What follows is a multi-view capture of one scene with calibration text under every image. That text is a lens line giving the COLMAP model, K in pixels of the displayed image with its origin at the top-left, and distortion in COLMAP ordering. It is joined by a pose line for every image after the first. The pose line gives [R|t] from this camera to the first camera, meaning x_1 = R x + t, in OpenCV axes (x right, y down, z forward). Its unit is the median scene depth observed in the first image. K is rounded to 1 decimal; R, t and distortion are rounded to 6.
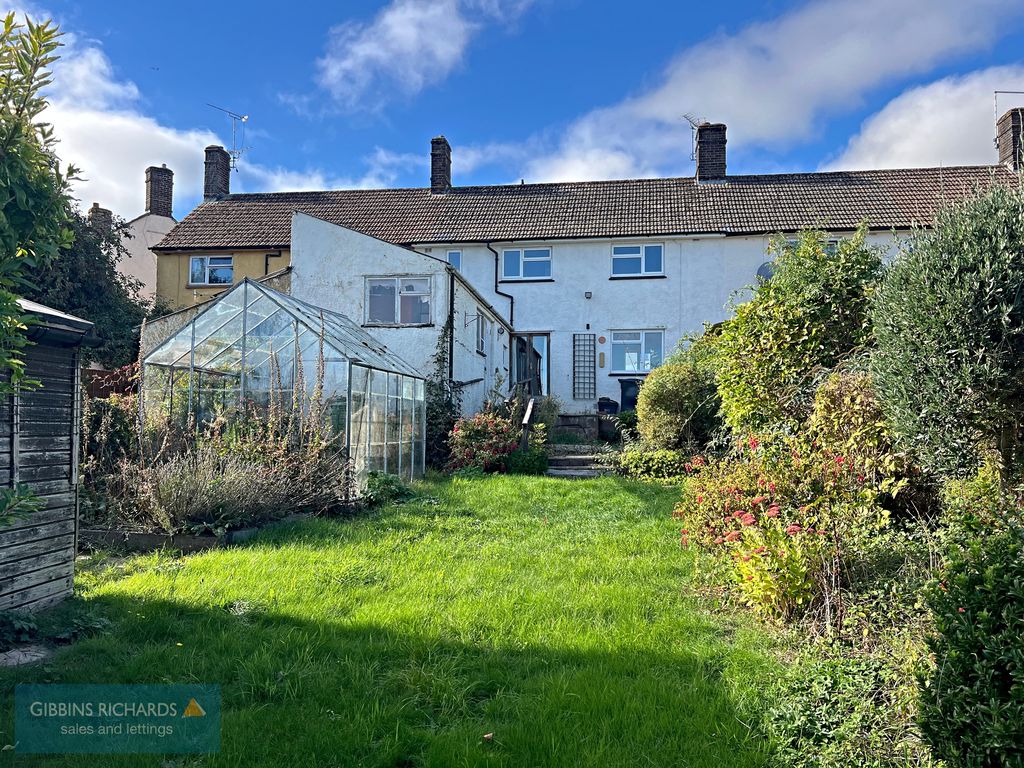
lens RADIAL K [[771.4, 0, 512.0], [0, 771.4, 384.0], [0, 0, 1]] dist [0.093266, -0.154006]
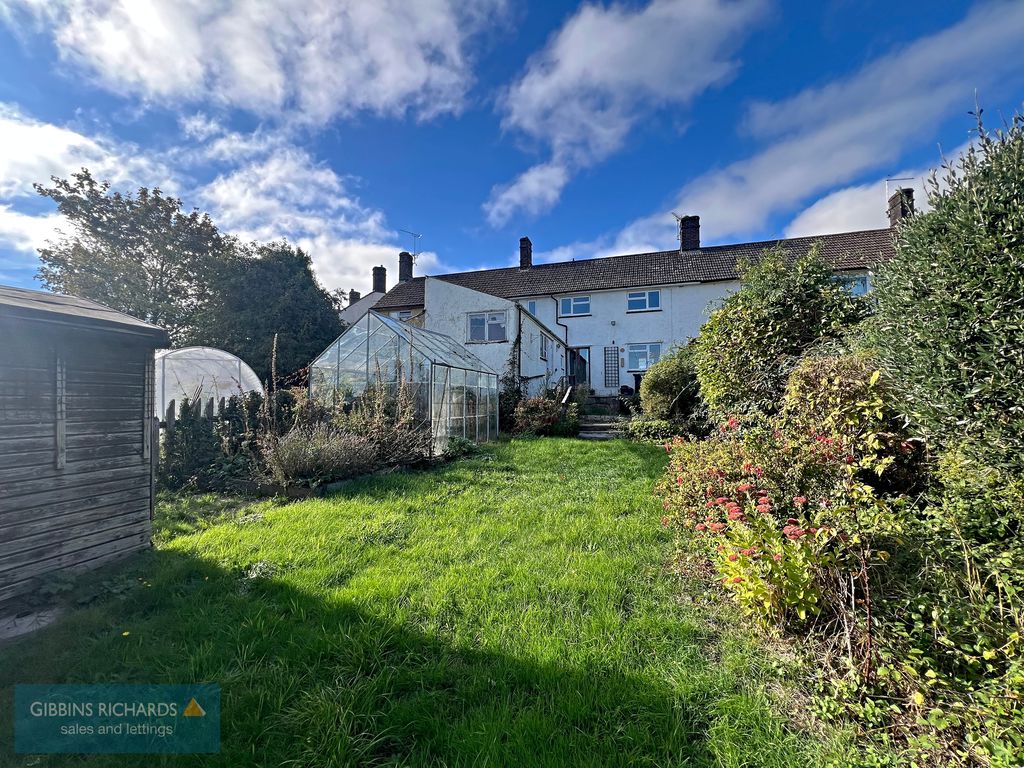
lens RADIAL K [[411.5, 0, 510.0], [0, 411.5, 380.9], [0, 0, 1]] dist [-0.001113, 0.000418]
pose [[0.985759, -0.017360, -0.167263, 0.052479], [0.017674, 0.999844, 0.000389, 0.006514], [0.167230, -0.003339, 0.985912, 0.197919]]
